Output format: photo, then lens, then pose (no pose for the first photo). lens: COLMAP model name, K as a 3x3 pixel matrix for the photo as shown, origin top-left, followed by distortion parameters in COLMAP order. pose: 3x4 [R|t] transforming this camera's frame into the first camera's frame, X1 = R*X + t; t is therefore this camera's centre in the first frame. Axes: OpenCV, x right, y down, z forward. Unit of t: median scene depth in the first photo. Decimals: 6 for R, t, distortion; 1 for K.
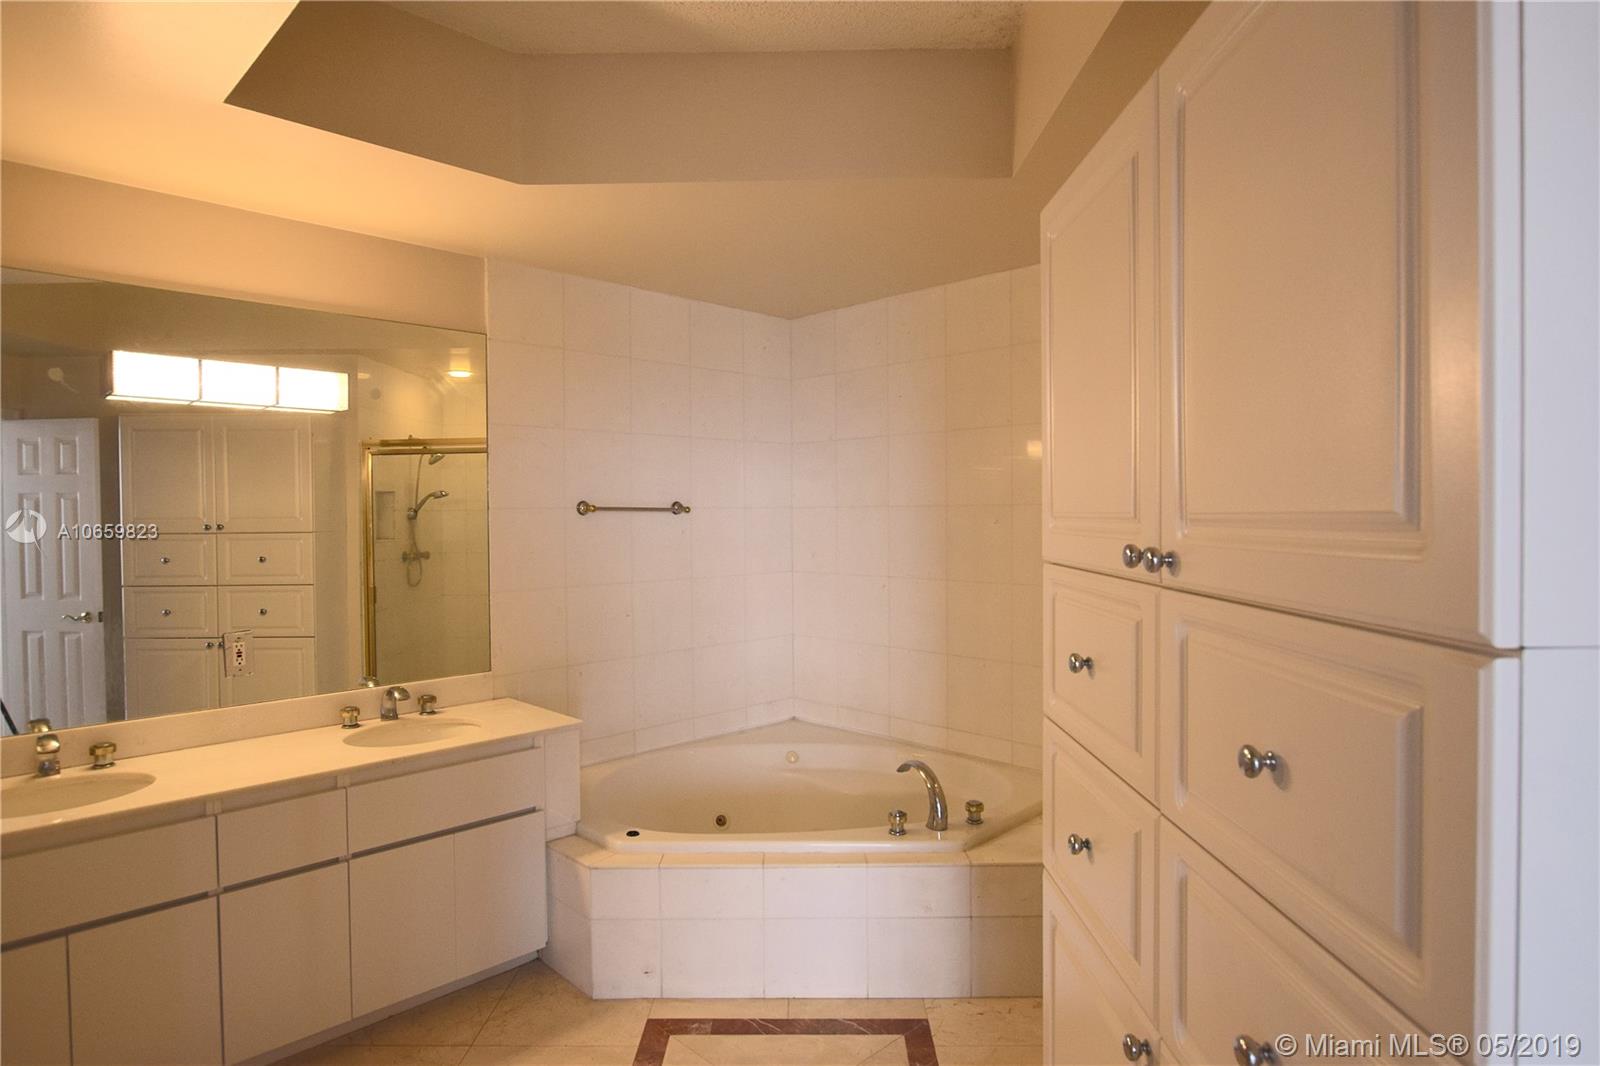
lens RADIAL K [[880.5, 0, 800.0], [0, 880.5, 533.0], [0, 0, 1]] dist [0.000193, 0.000009]
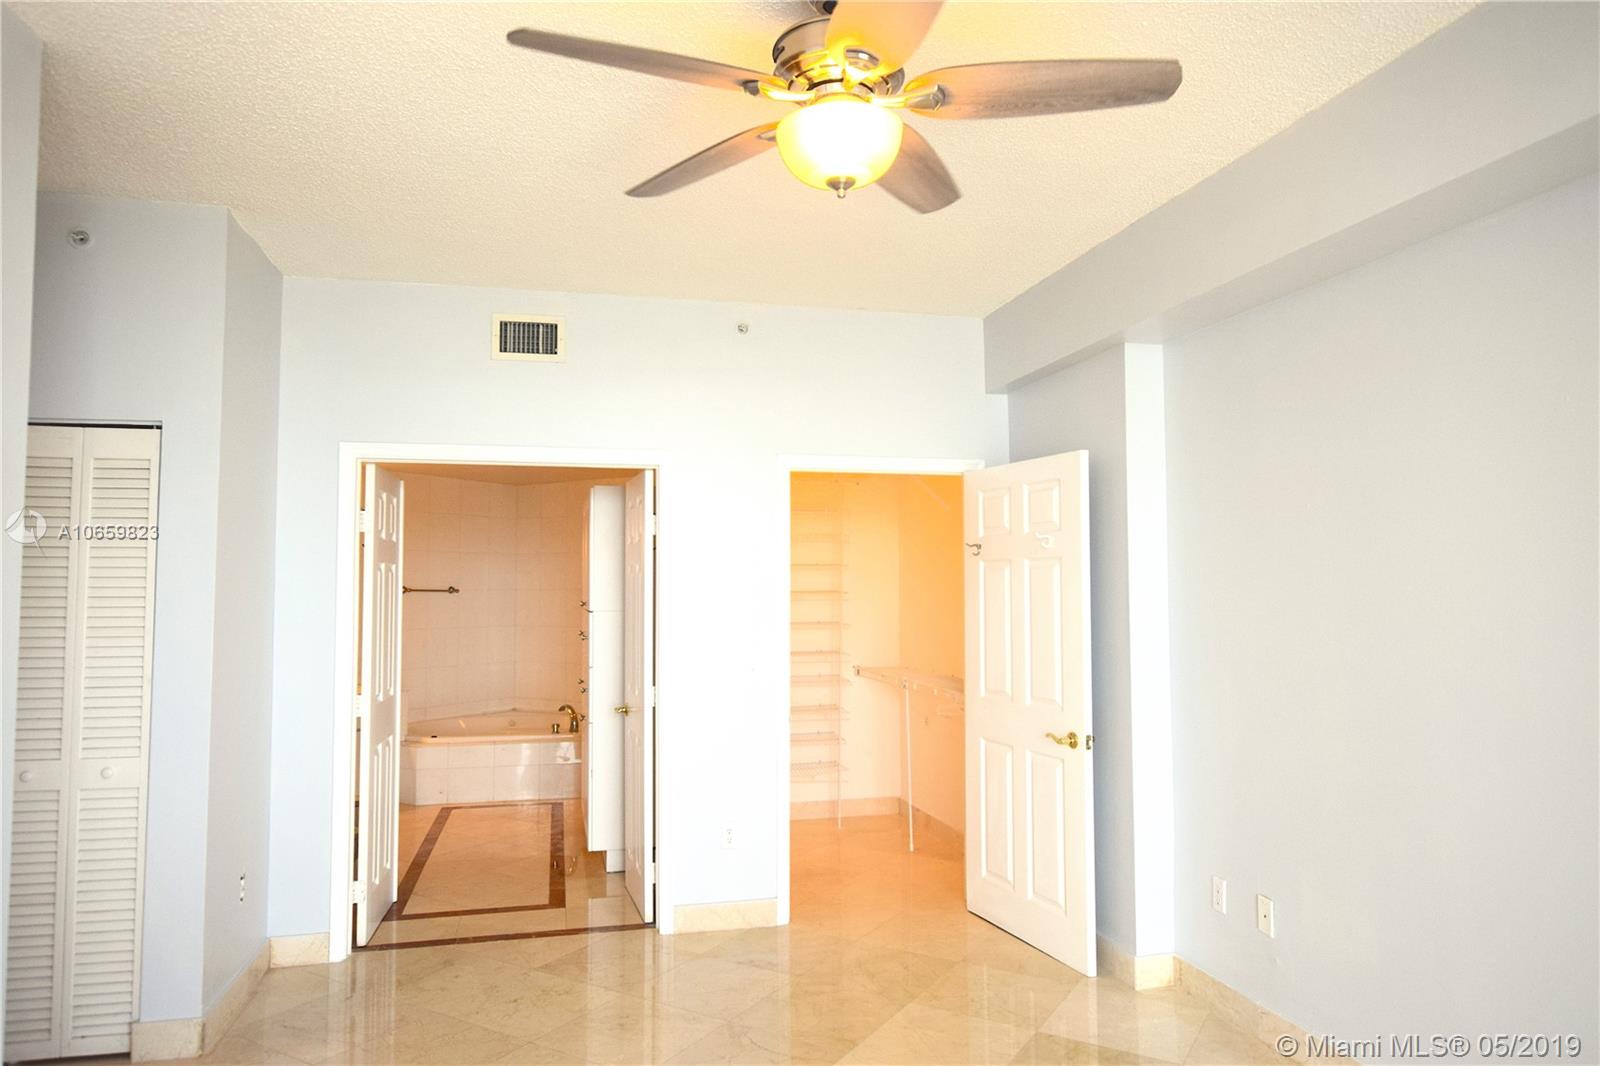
lens RADIAL K [[1082.3, 0, 800.0], [0, 1082.3, 533.0], [0, 0, 1]] dist [-0.001824, -0.000204]
pose [[0.974358, 0.018365, 0.224253, 0.077702], [-0.000421, 0.996811, -0.079803, 0.040866], [-0.225003, 0.077663, 0.971258, -1.683968]]
